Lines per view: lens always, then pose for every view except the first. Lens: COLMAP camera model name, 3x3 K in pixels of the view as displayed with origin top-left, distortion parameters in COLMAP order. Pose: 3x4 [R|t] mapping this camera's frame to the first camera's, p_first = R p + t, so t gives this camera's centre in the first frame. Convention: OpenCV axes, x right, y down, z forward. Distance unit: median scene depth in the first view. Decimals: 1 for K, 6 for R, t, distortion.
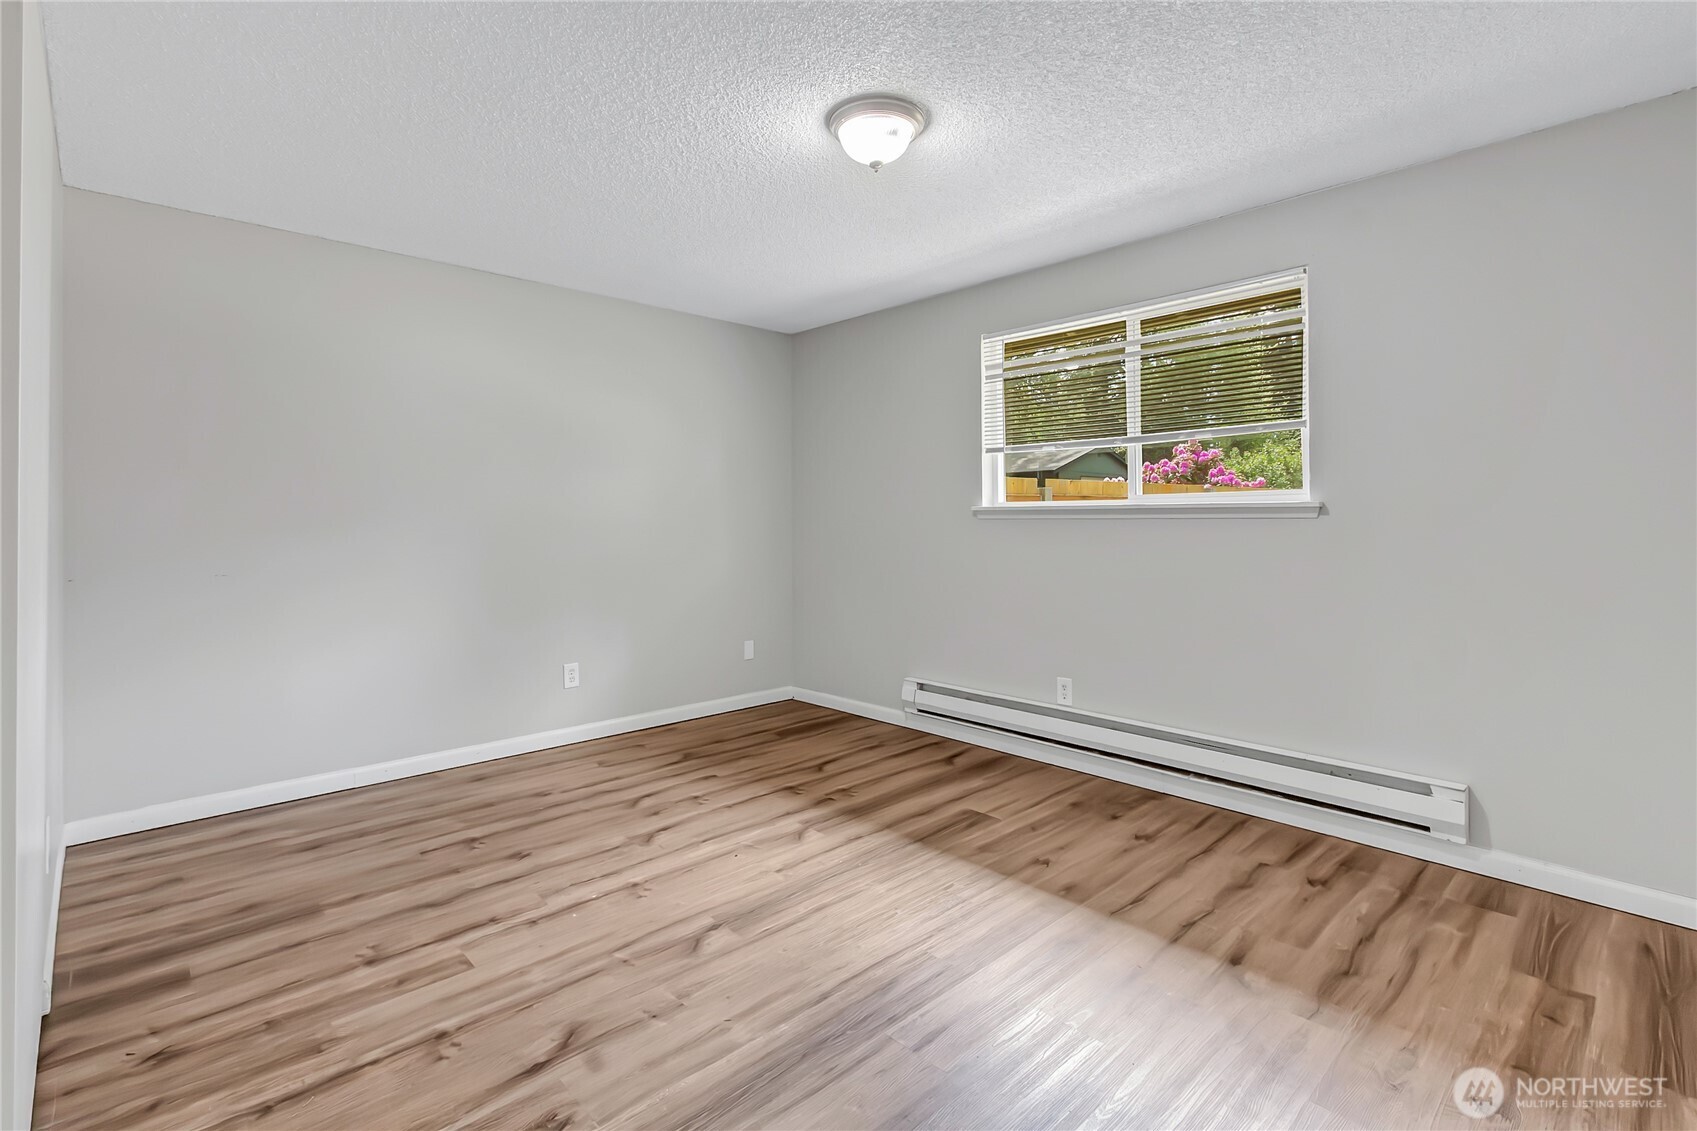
lens RADIAL K [[790.6, 0, 847.5], [0, 790.6, 521.6], [0, 0, 1]] dist [0.000354, -0.000155]
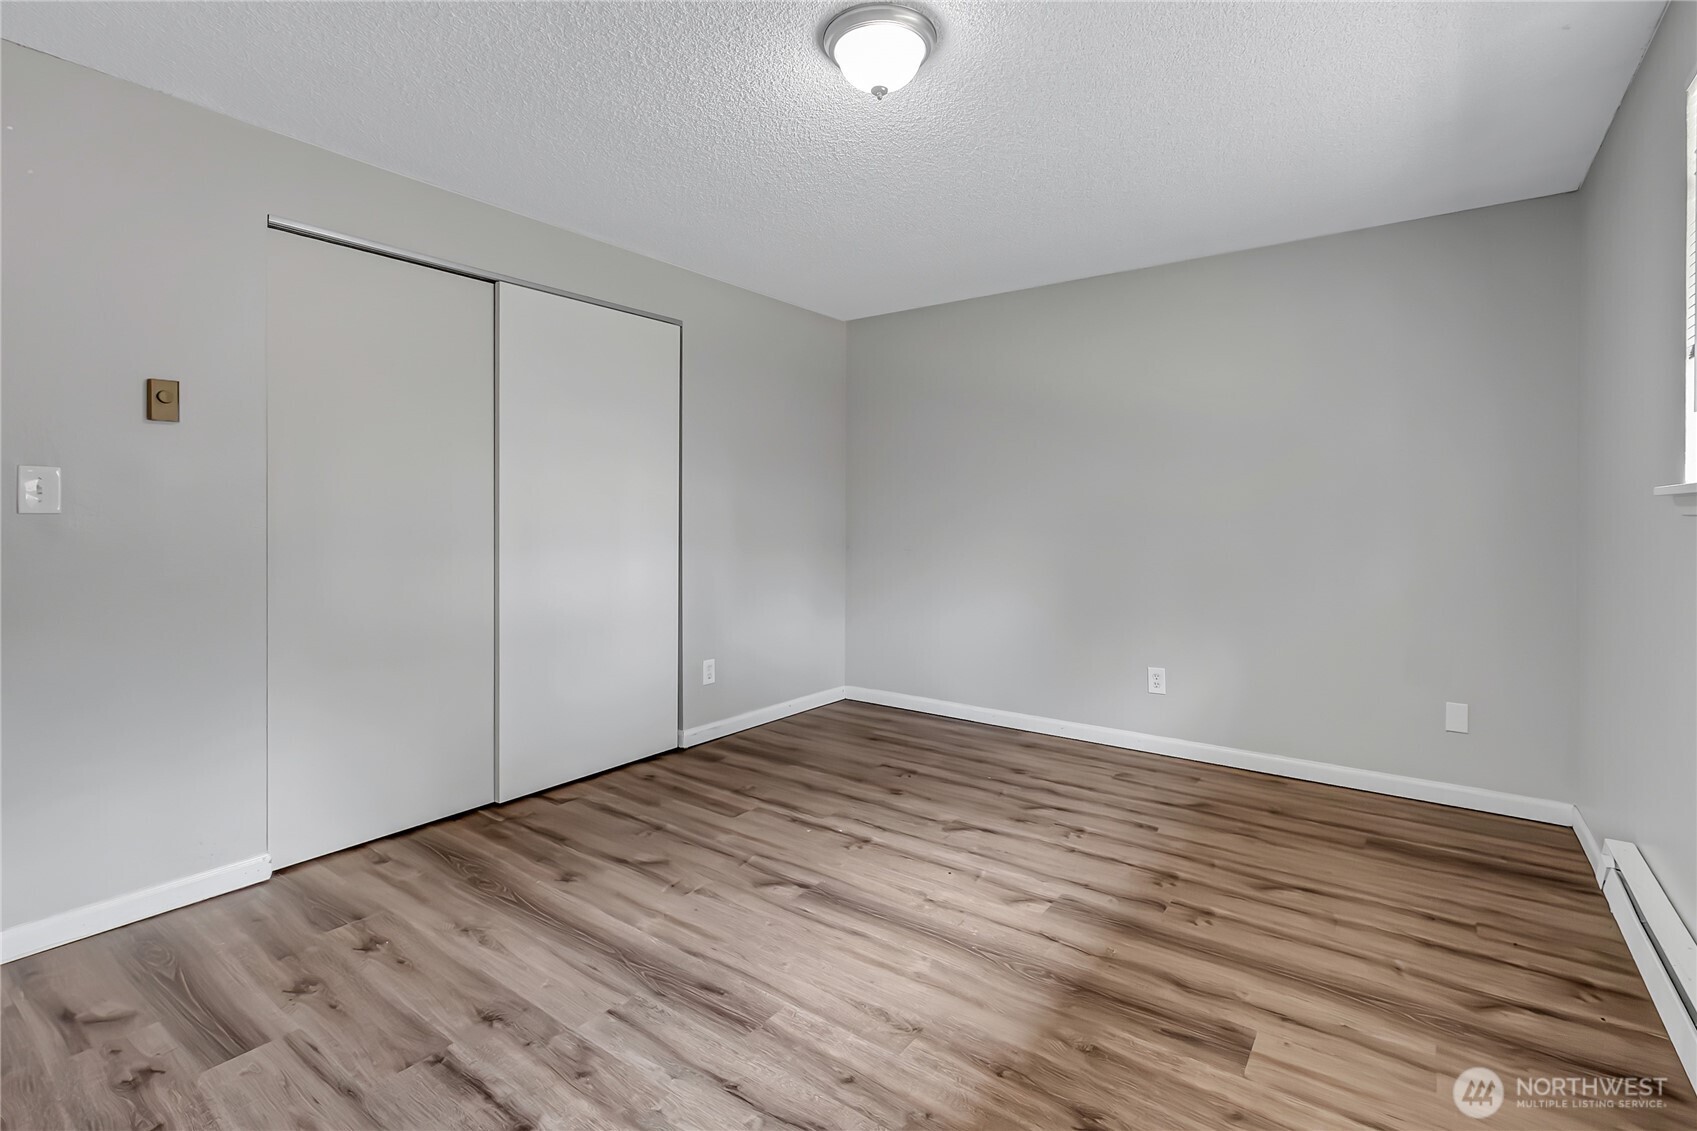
lens RADIAL K [[790.6, 0, 847.5], [0, 790.6, 521.6], [0, 0, 1]] dist [0.000354, -0.000155]
pose [[0.171297, 0.013295, -0.985130, 0.752966], [-0.005427, 0.999907, 0.012550, -0.003510], [0.985204, 0.003196, 0.171353, 0.720168]]
